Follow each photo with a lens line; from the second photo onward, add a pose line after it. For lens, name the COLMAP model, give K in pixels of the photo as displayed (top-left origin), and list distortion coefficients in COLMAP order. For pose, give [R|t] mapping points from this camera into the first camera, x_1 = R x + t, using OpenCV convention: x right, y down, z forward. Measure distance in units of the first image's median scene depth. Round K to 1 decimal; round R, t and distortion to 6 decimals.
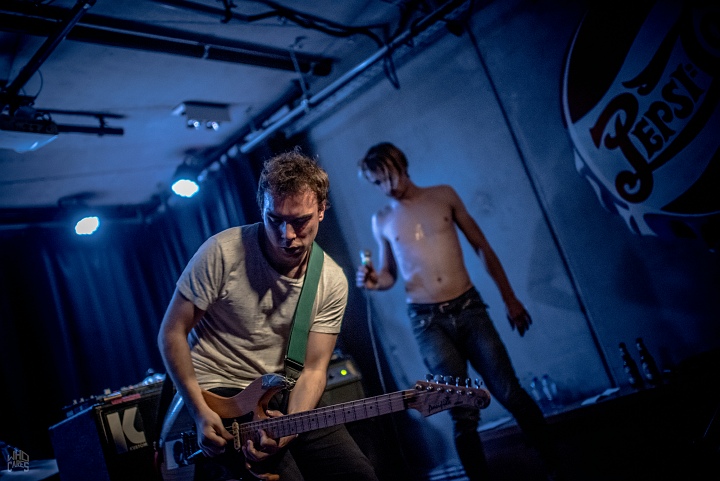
lens RADIAL K [[727.2, 0, 357.8], [0, 727.2, 240.9], [0, 0, 1]] dist [-0.073587, 0.033743]
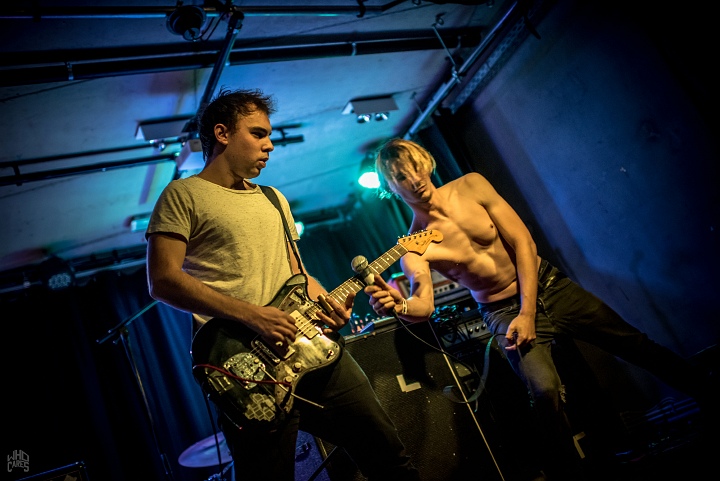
lens RADIAL K [[727.2, 0, 357.8], [0, 727.2, 240.9], [0, 0, 1]] dist [-0.073587, 0.033743]
pose [[0.933564, -0.169821, -0.315625, 0.084227], [0.169481, 0.985114, -0.028743, 0.053102], [0.315808, -0.026659, 0.948449, -0.044338]]
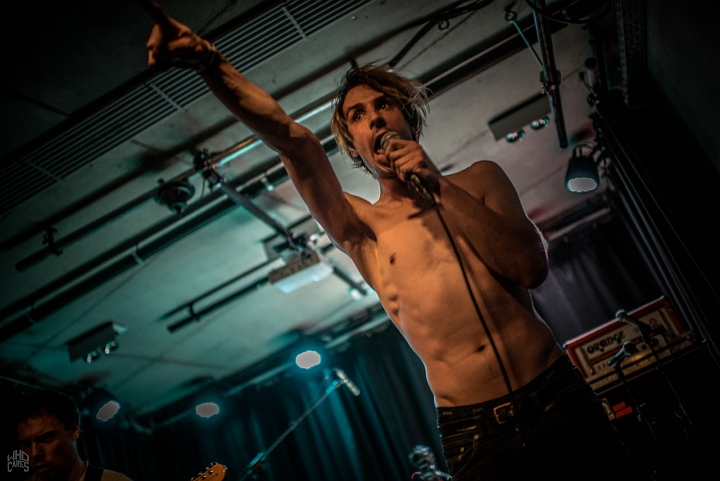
lens RADIAL K [[727.2, 0, 357.8], [0, 727.2, 240.9], [0, 0, 1]] dist [-0.073587, 0.033743]
pose [[0.412465, -0.245405, -0.877297, 0.454788], [0.384402, 0.919981, -0.076616, -0.057521], [0.825898, -0.305633, 0.473794, 0.432635]]
